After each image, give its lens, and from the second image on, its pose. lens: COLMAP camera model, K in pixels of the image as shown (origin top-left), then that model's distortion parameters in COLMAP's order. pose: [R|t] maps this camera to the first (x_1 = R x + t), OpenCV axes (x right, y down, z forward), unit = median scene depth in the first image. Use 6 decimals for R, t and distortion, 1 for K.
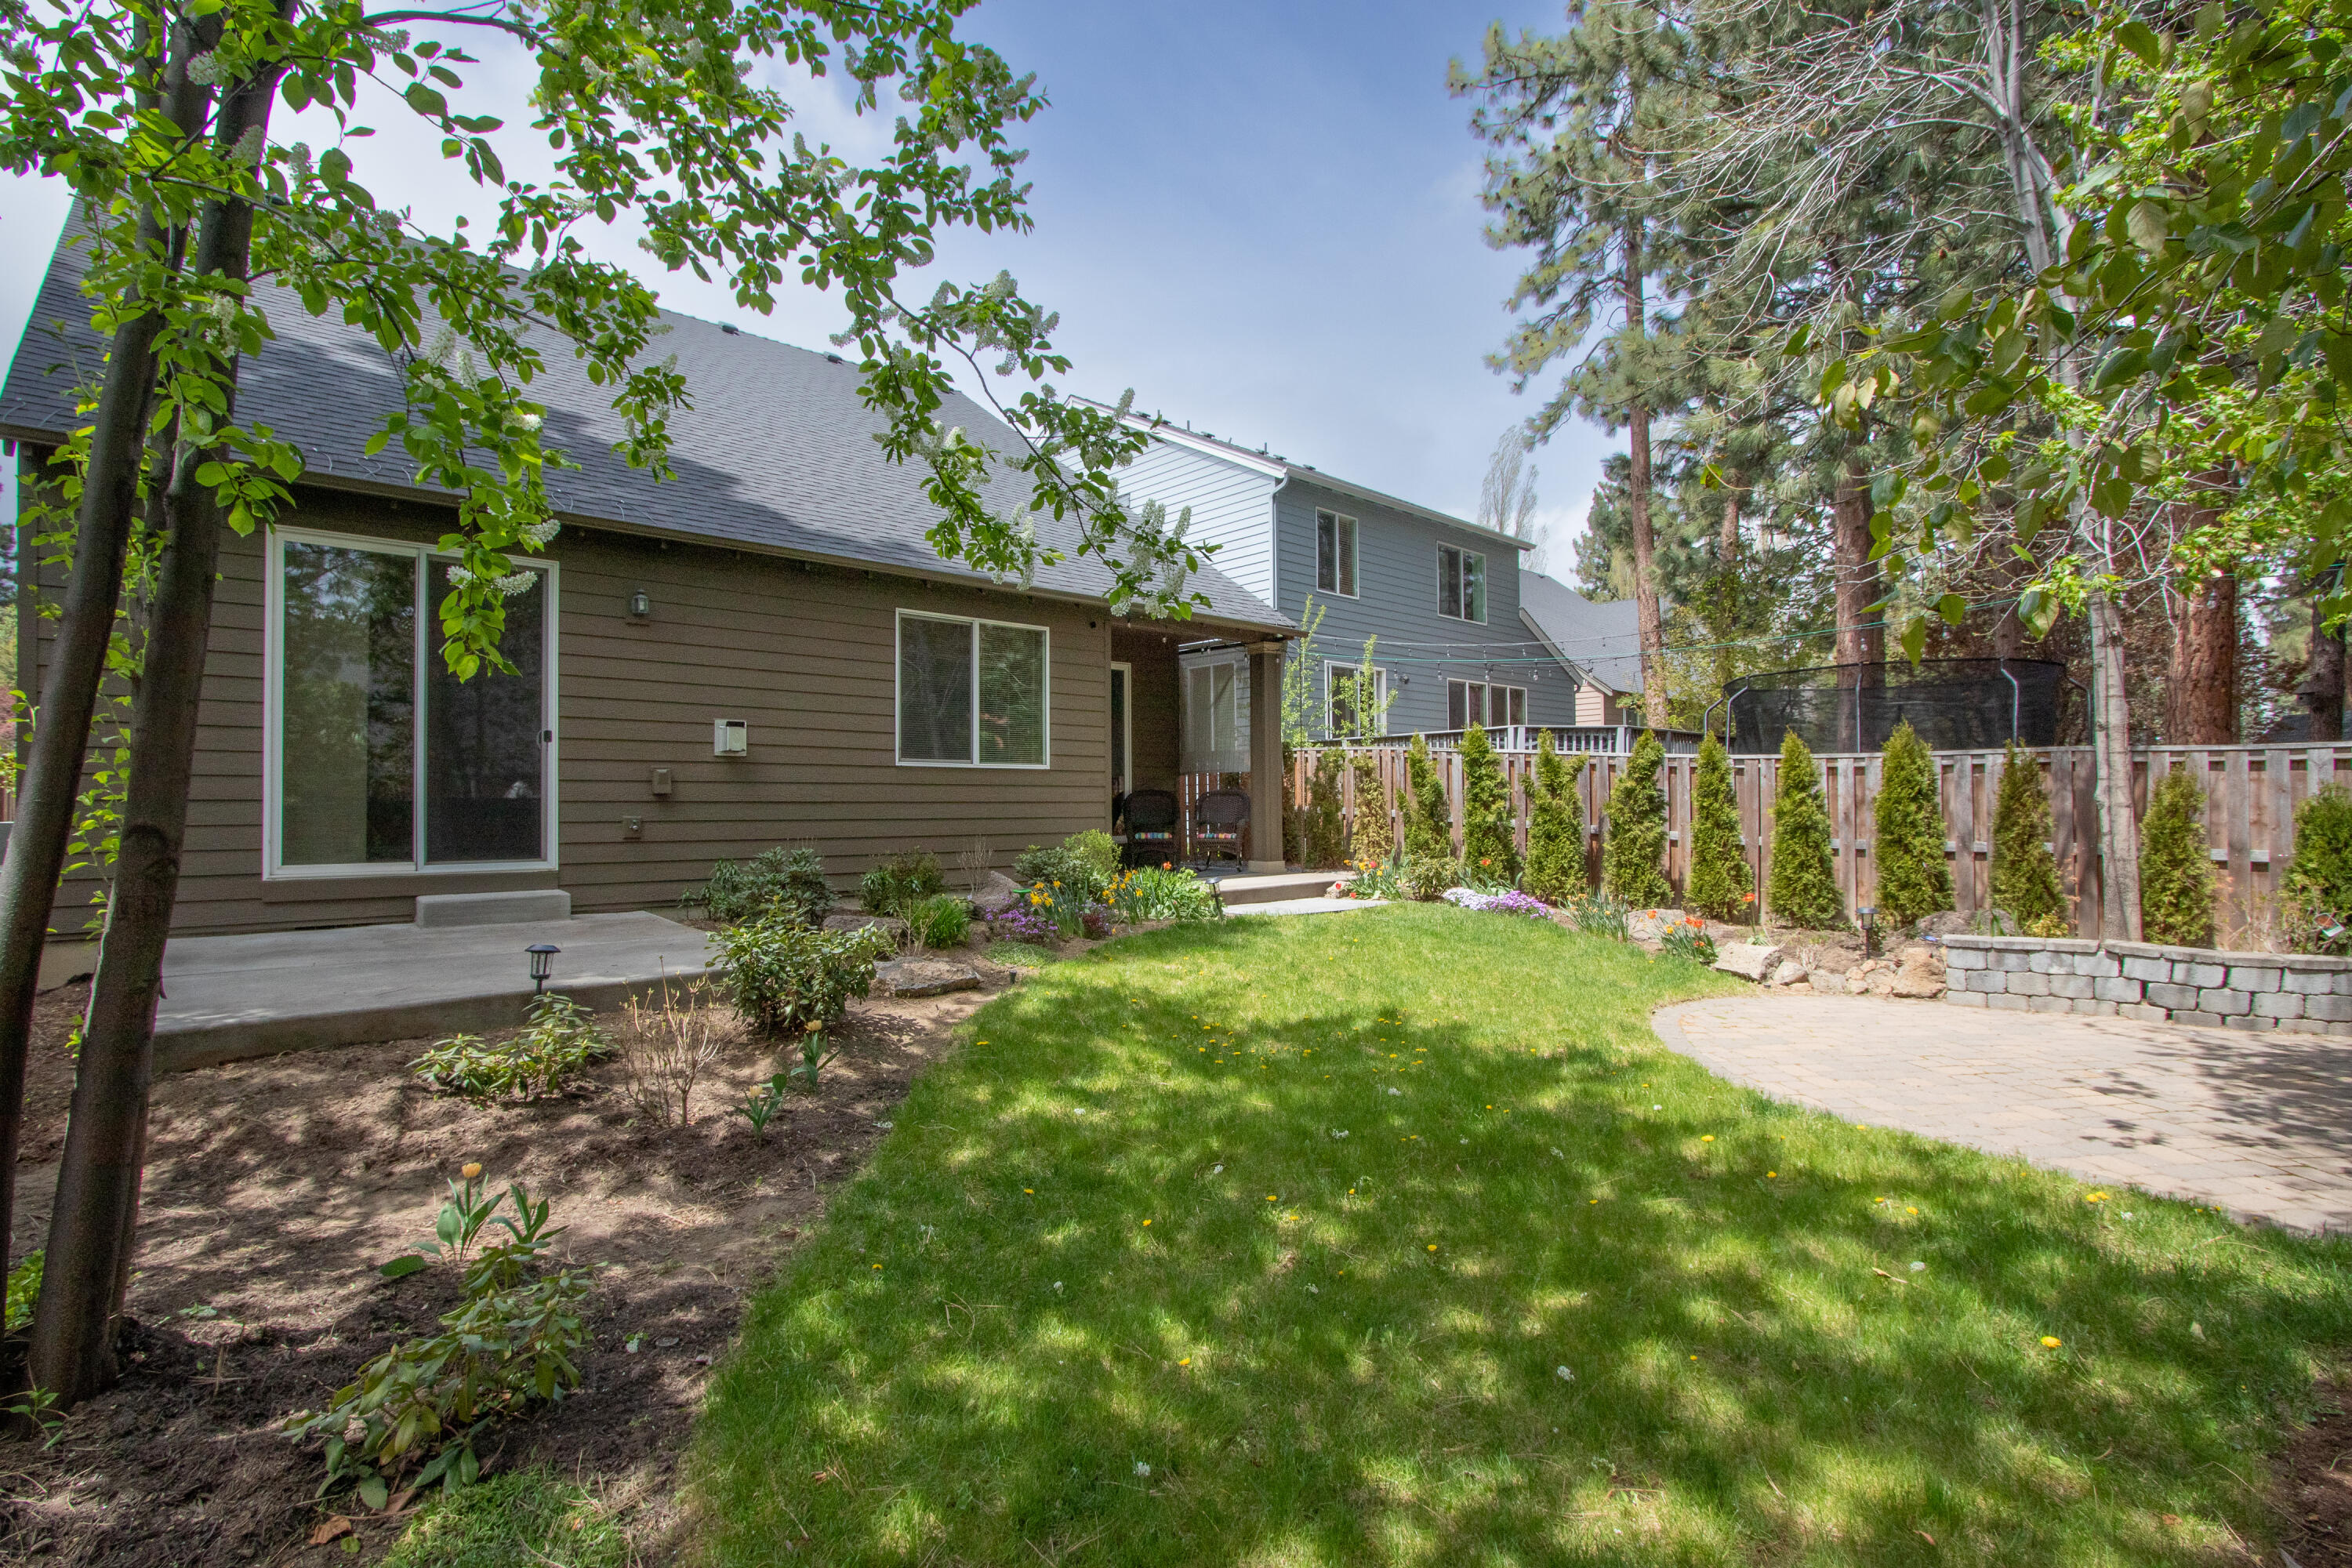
lens RADIAL K [[1071.3, 0, 1175.1], [0, 1071.3, 787.6], [0, 0, 1]] dist [-0.001387, 0.000206]
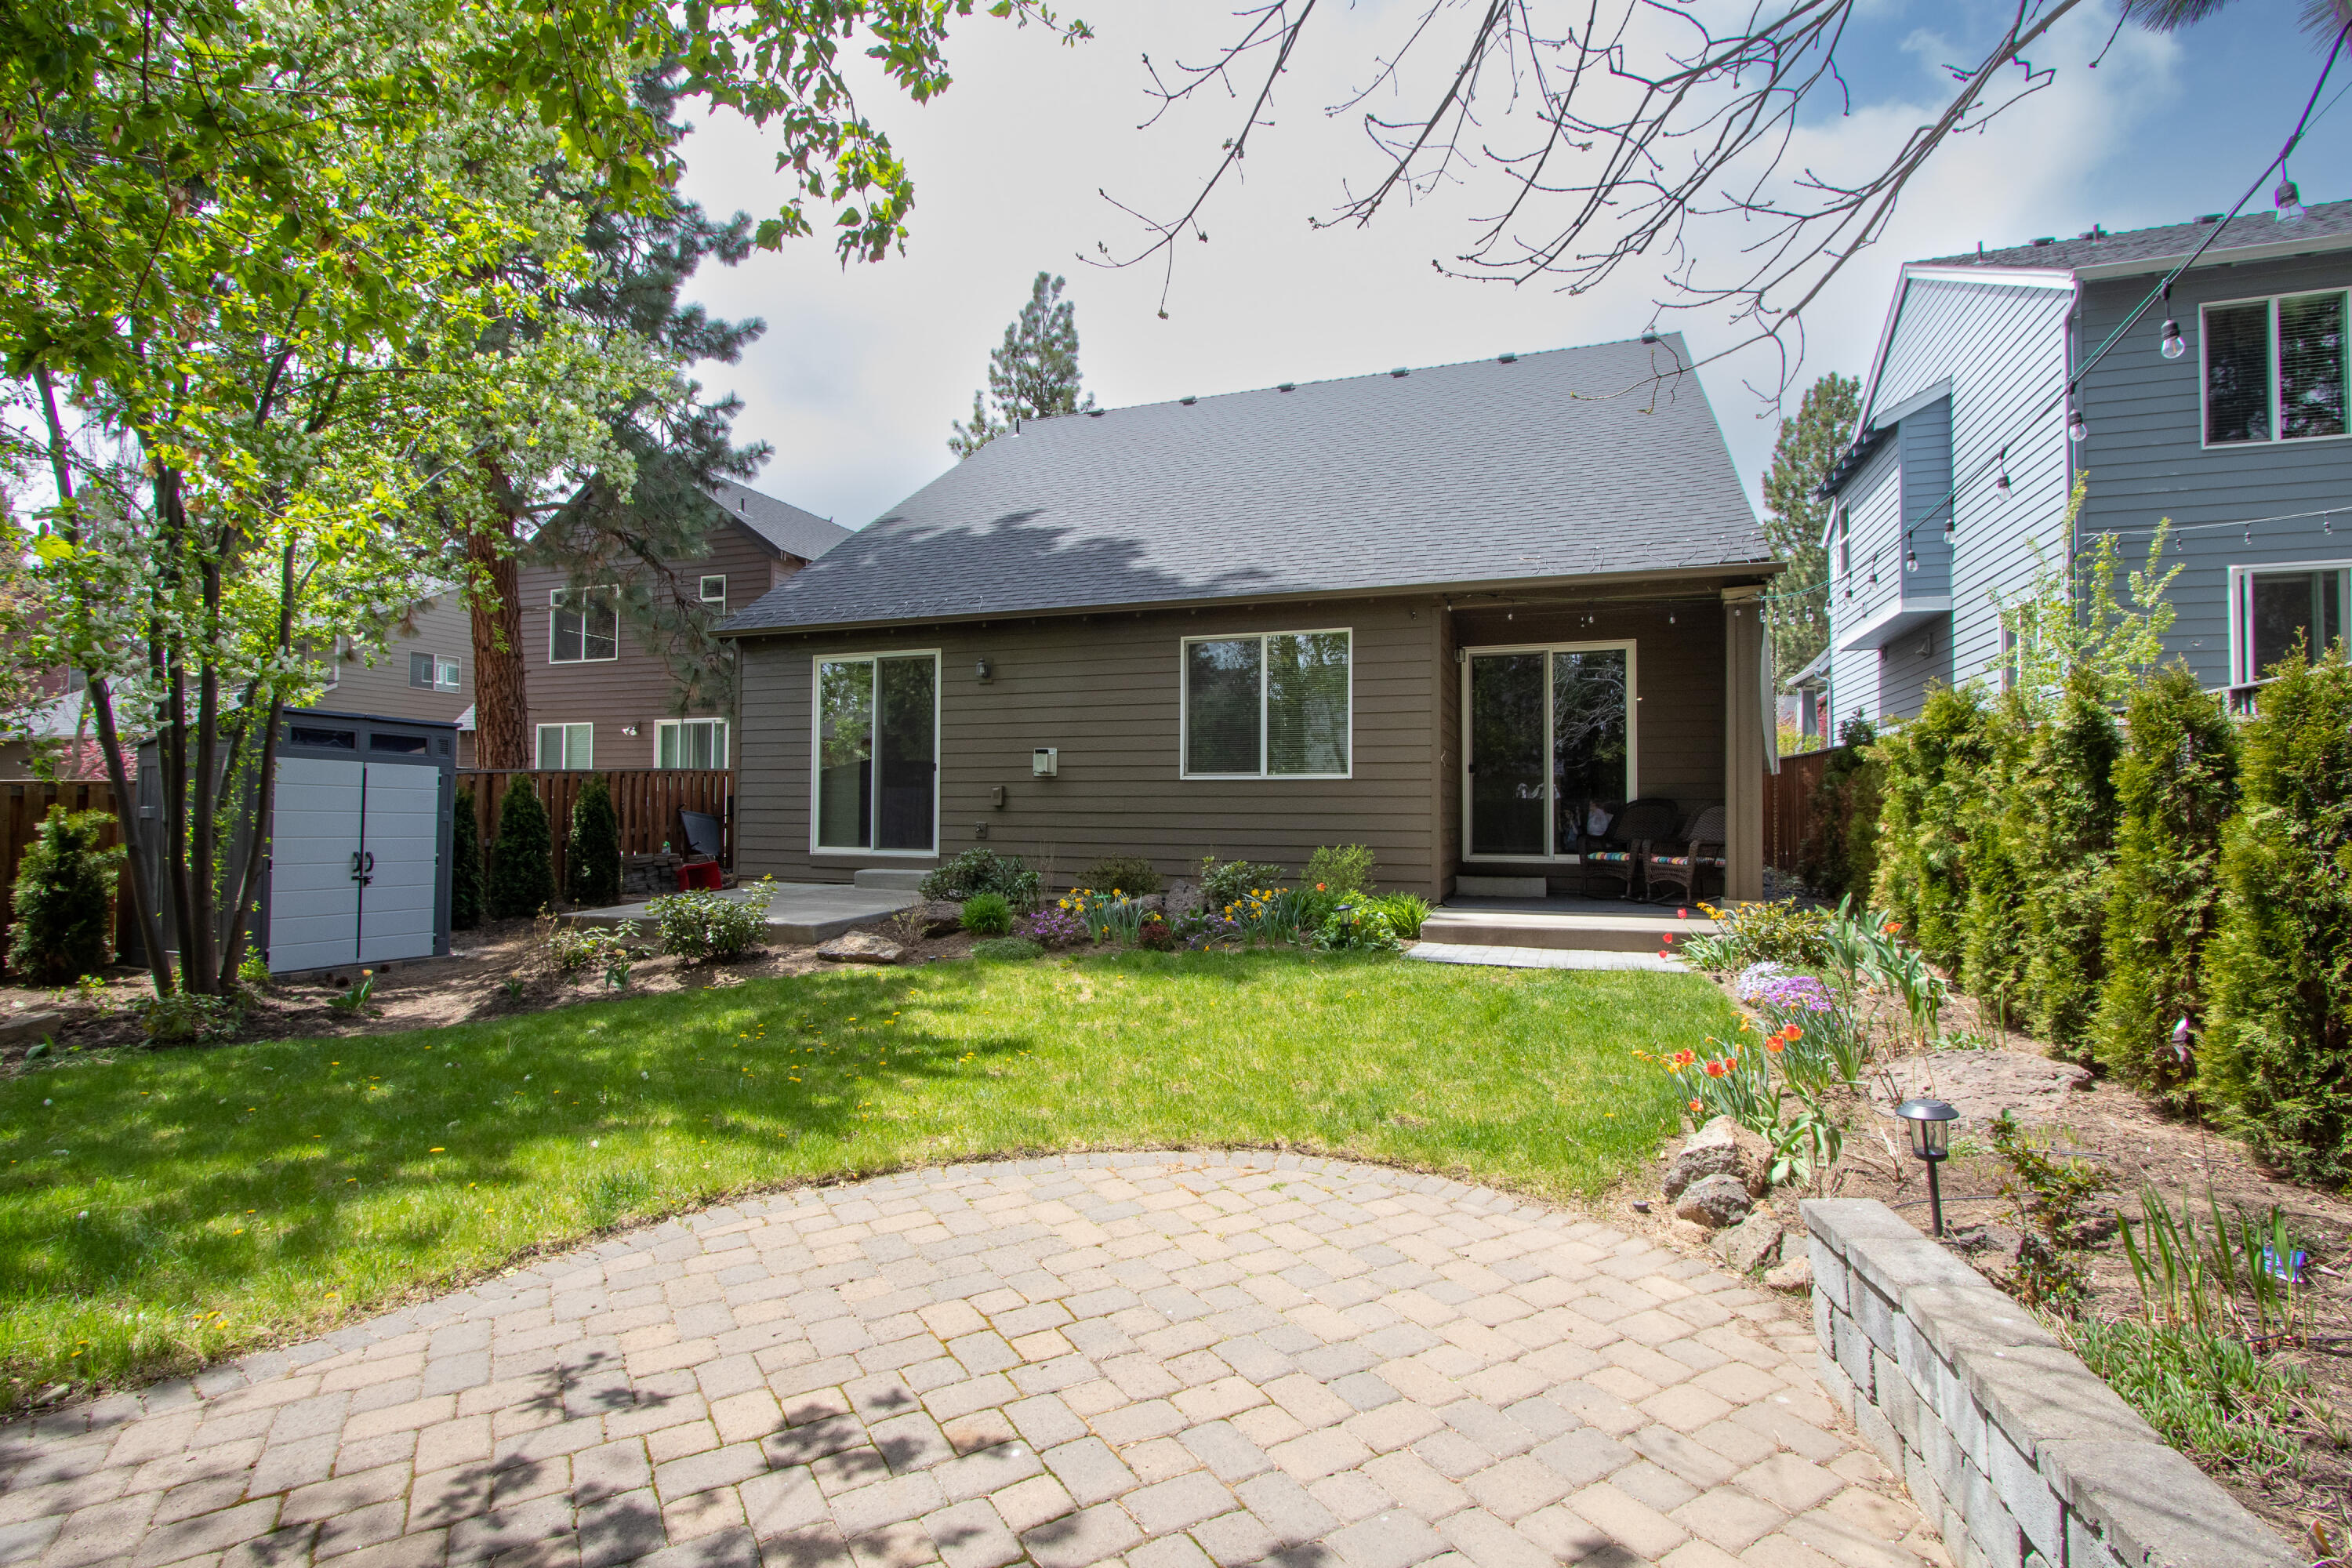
lens RADIAL K [[1071.3, 0, 1176.6], [0, 1071.3, 794.2], [0, 0, 1]] dist [-0.001387, 0.000206]
pose [[0.463738, -0.018531, -0.885779, 0.714485], [0.004255, 0.999816, -0.018689, 0.015052], [0.885962, 0.004898, 0.463732, 0.485889]]
